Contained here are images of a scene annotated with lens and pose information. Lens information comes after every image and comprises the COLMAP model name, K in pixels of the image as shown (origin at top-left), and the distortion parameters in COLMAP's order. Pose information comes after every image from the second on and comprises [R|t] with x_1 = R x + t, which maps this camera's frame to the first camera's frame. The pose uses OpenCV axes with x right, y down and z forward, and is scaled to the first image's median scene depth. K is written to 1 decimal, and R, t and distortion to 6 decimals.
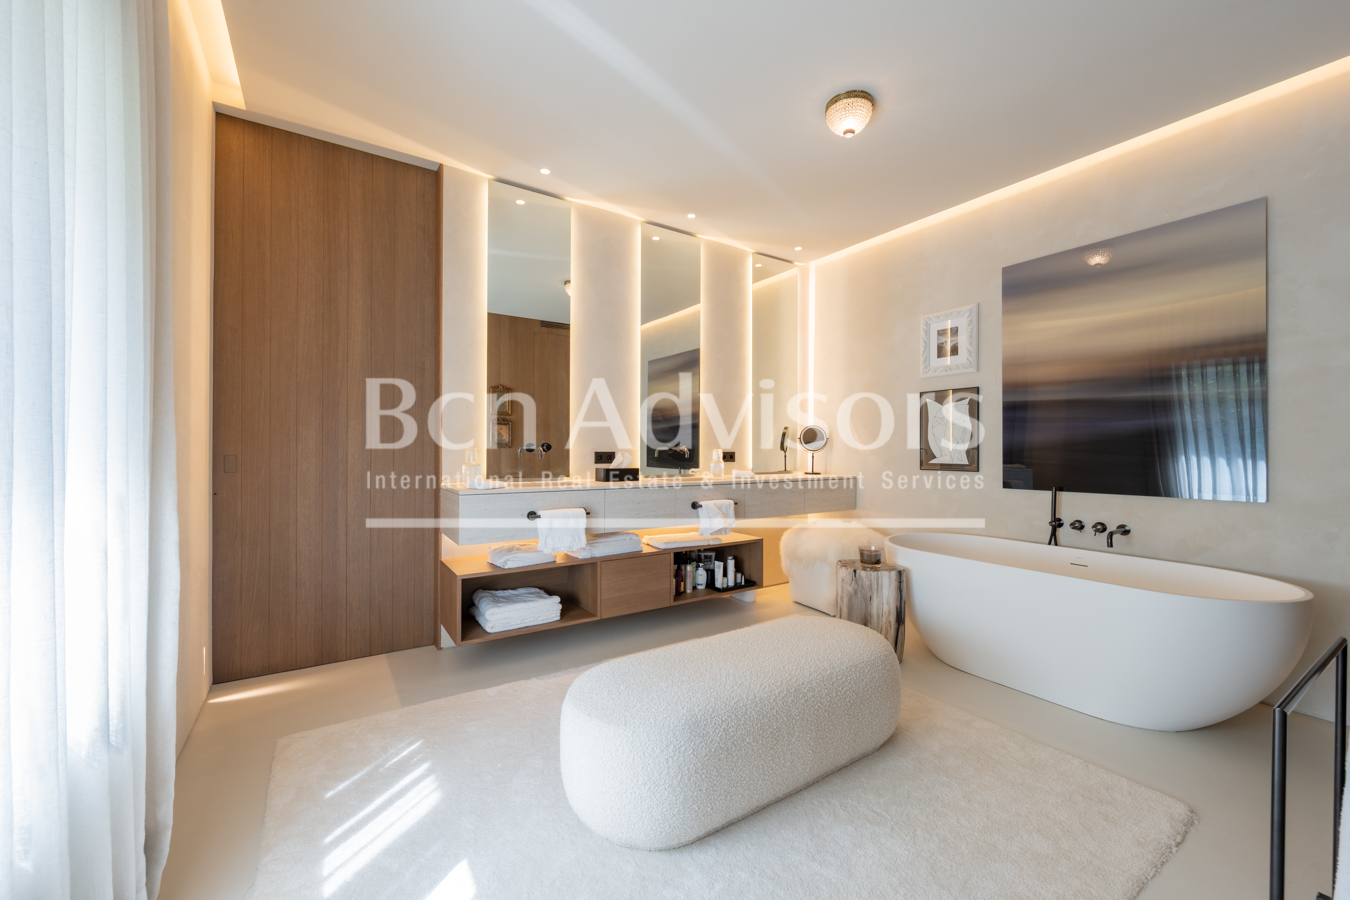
lens RADIAL K [[529.2, 0, 669.2], [0, 529.2, 444.2], [0, 0, 1]] dist [-0.002233, 0.000811]
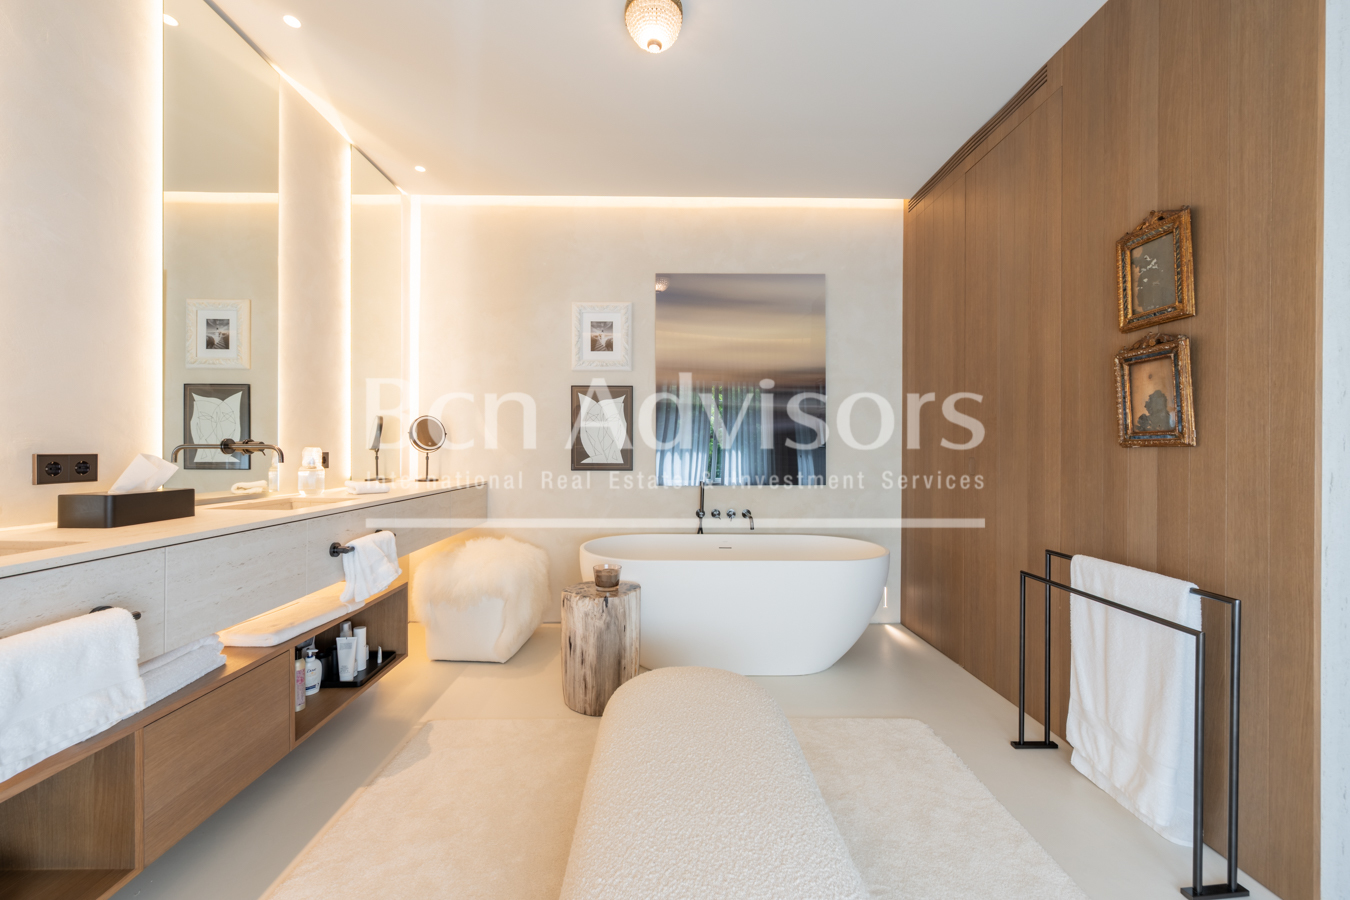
lens RADIAL K [[529.2, 0, 672.5], [0, 529.2, 449.3], [0, 0, 1]] dist [-0.002233, 0.000811]
pose [[0.540011, -0.002202, 0.841655, -0.214854], [-0.009332, 0.999919, 0.008604, 0.002344], [-0.841606, -0.012501, 0.539947, 0.384053]]
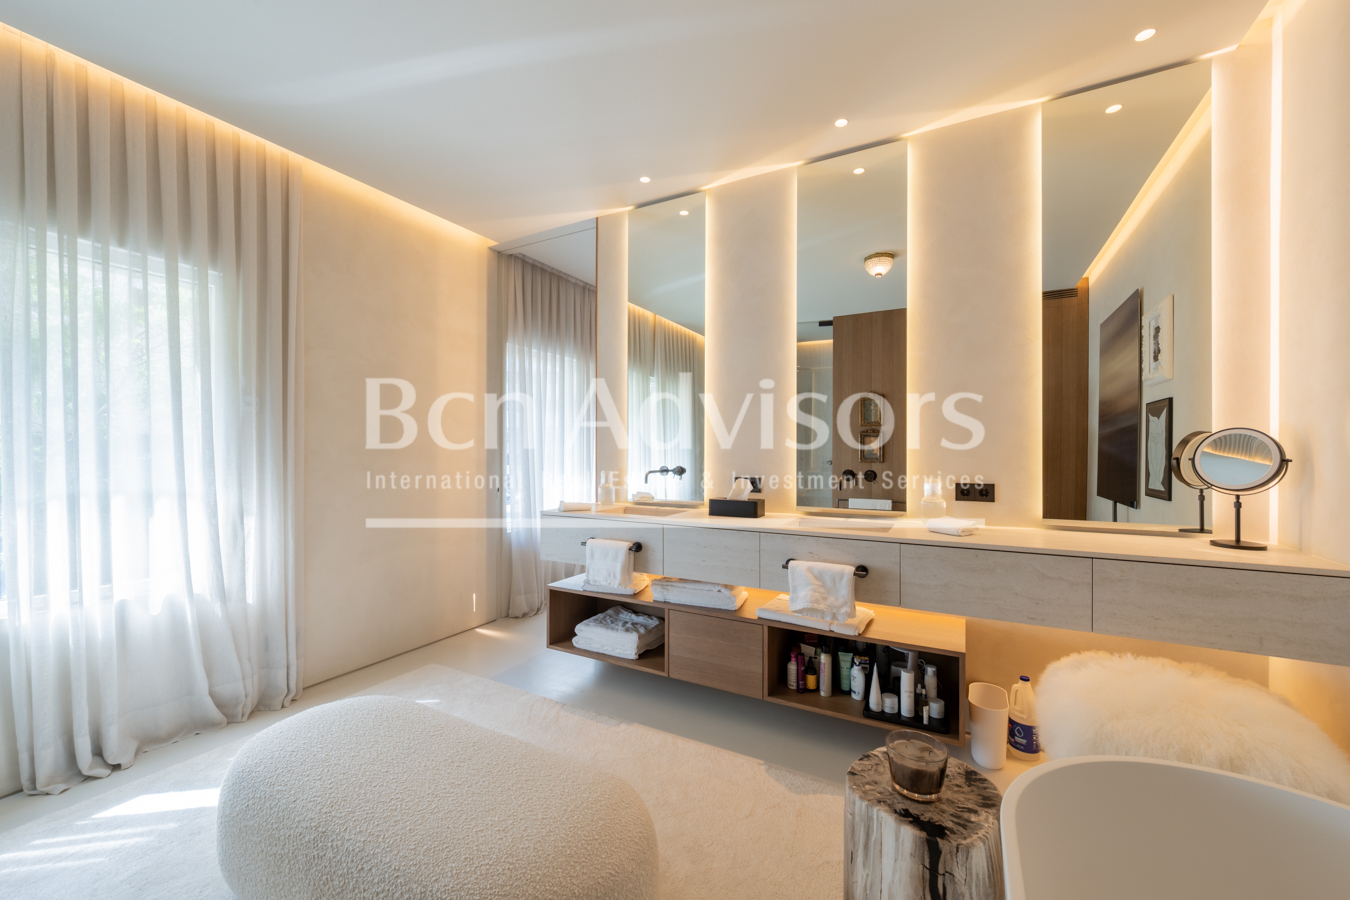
lens RADIAL K [[529.2, 0, 680.8], [0, 529.2, 449.5], [0, 0, 1]] dist [-0.002233, 0.000811]
pose [[0.466826, -0.004991, -0.884335, 0.546487], [0.010834, 0.999941, 0.000075, -0.030554], [0.884283, -0.009616, 0.466853, 0.535703]]
